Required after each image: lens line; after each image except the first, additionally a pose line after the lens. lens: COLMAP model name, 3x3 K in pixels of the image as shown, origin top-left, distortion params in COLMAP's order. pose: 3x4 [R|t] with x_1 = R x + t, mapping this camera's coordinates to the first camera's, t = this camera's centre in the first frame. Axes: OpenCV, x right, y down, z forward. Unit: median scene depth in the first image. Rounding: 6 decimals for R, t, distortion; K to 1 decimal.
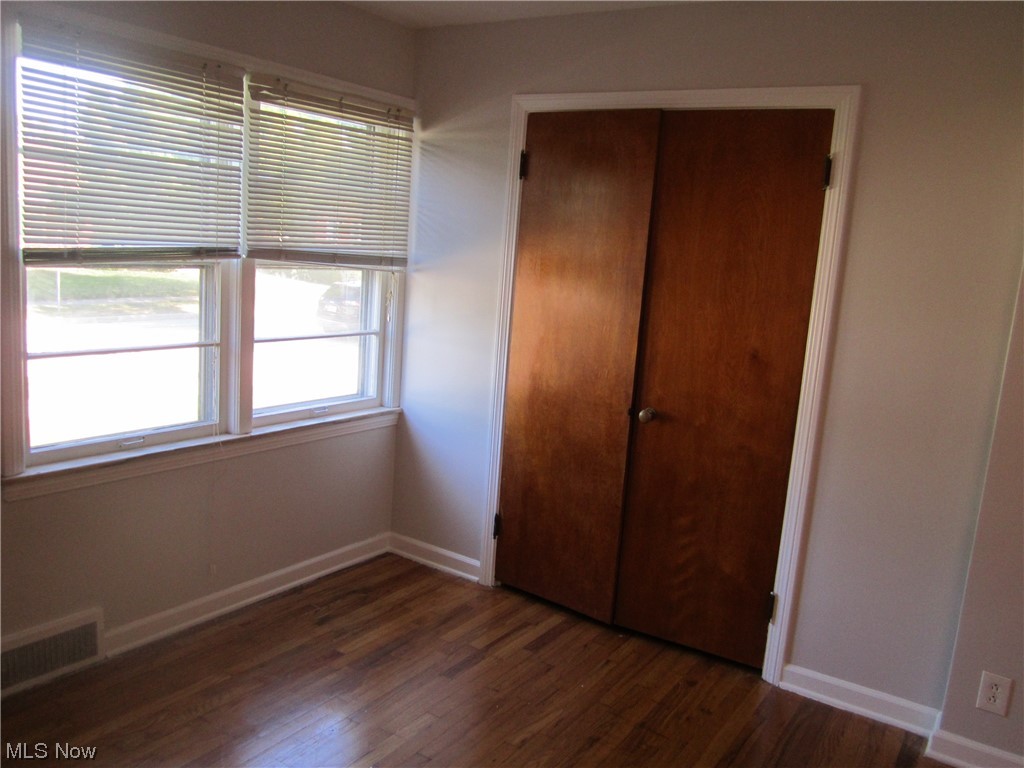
lens RADIAL K [[855.8, 0, 511.2], [0, 855.8, 386.8], [0, 0, 1]] dist [-0.049580, 0.023070]
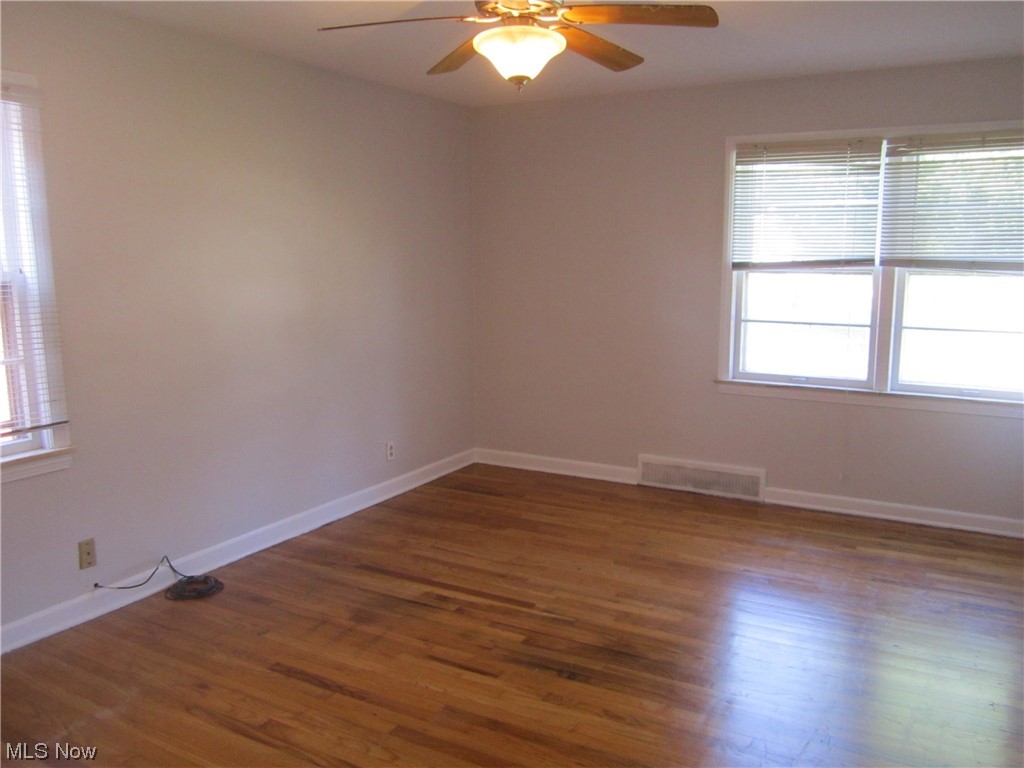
lens RADIAL K [[855.8, 0, 511.7], [0, 855.8, 383.6], [0, 0, 1]] dist [-0.049580, 0.023070]
pose [[0.076593, 0.084357, -0.993487, 1.062190], [-0.160929, 0.984396, 0.071179, 0.042268], [0.983990, 0.154429, 0.088973, 0.282697]]
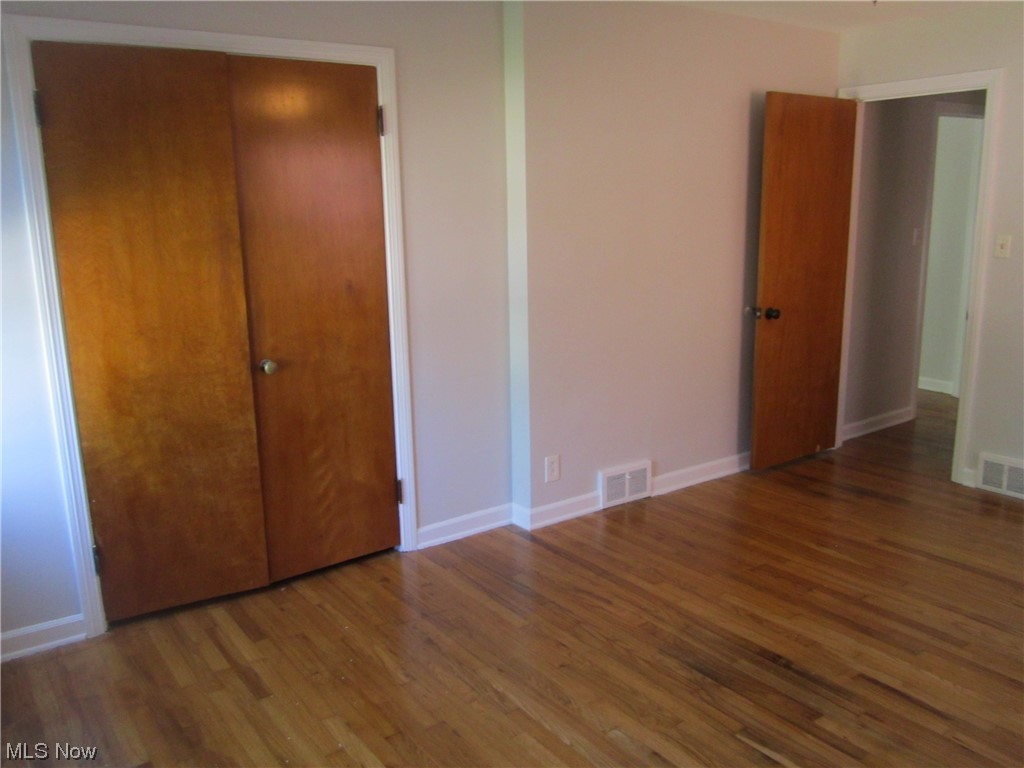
lens RADIAL K [[855.8, 0, 506.2], [0, 855.8, 388.9], [0, 0, 1]] dist [-0.049580, 0.023070]
pose [[0.353765, -0.276549, 0.893516, -0.645969], [0.205099, 0.954977, 0.214368, -0.099517], [-0.912570, 0.107423, 0.394558, 0.359278]]
